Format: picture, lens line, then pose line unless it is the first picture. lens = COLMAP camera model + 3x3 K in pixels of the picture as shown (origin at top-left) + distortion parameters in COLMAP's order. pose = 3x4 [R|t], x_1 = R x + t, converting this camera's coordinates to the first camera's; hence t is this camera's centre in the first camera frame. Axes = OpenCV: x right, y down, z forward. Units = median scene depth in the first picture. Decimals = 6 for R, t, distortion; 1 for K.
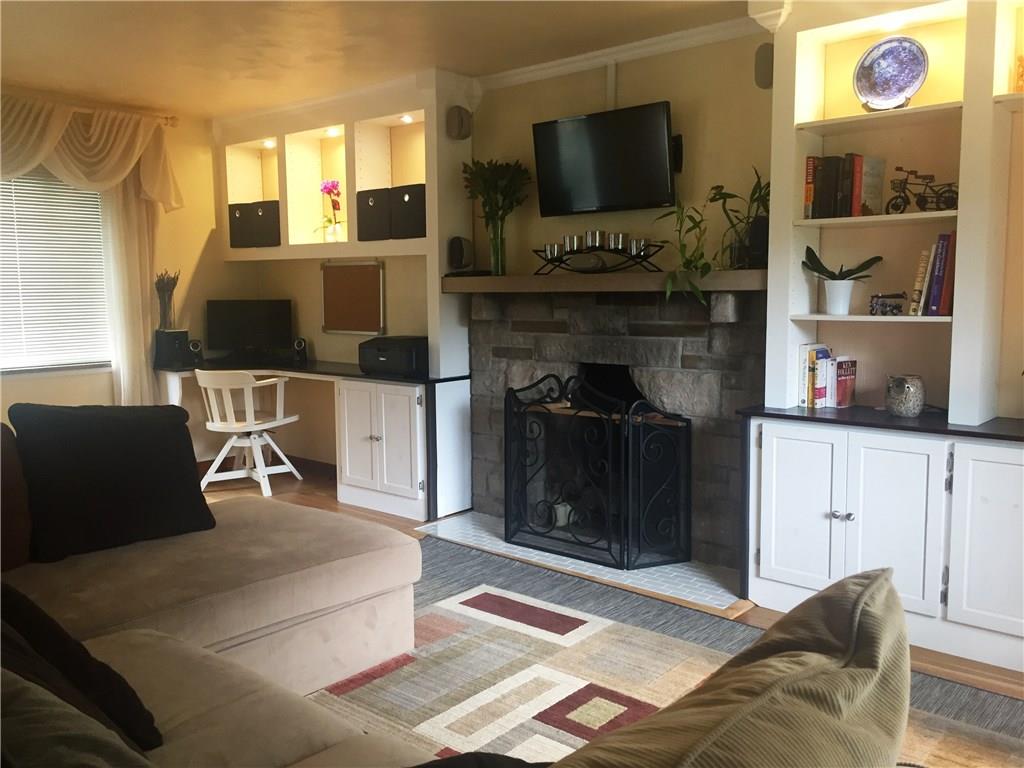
lens RADIAL K [[930.5, 0, 512.0], [0, 930.5, 384.0], [0, 0, 1]] dist [0.069069, 0.000812]
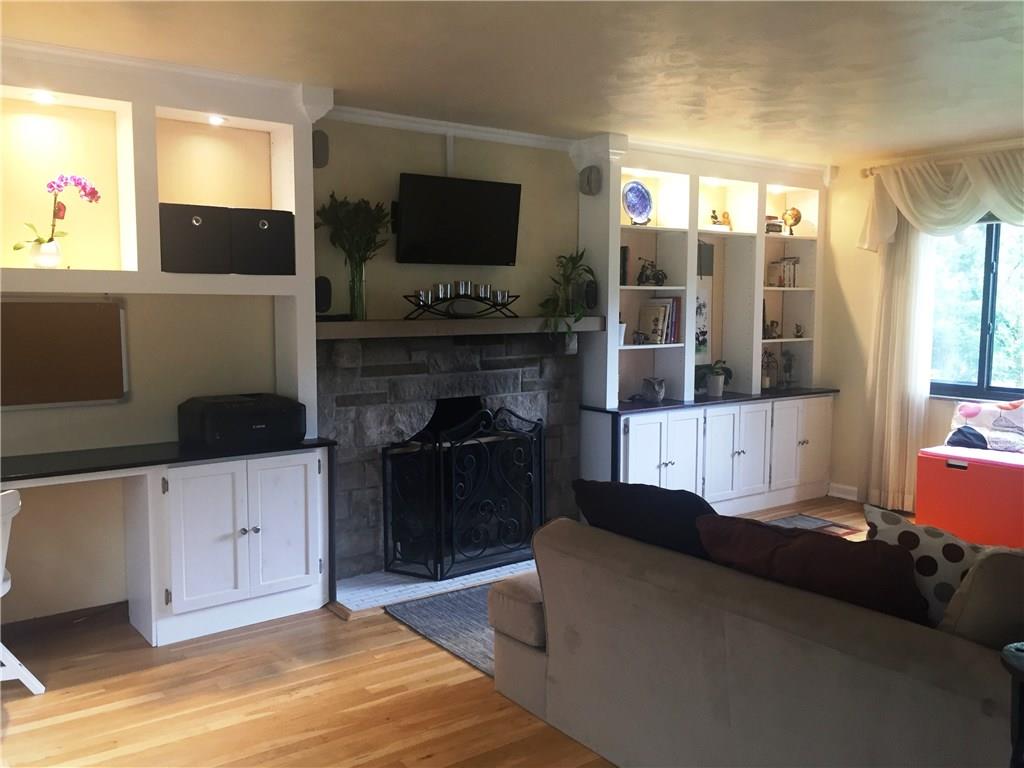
lens RADIAL K [[857.8, 0, 512.0], [0, 857.8, 384.0], [0, 0, 1]] dist [0.048690, -0.000031]
pose [[0.188332, -0.087349, 0.978213, -0.918404], [0.099134, 0.992640, 0.069551, -0.105010], [-0.977089, 0.083876, 0.195605, 0.738964]]
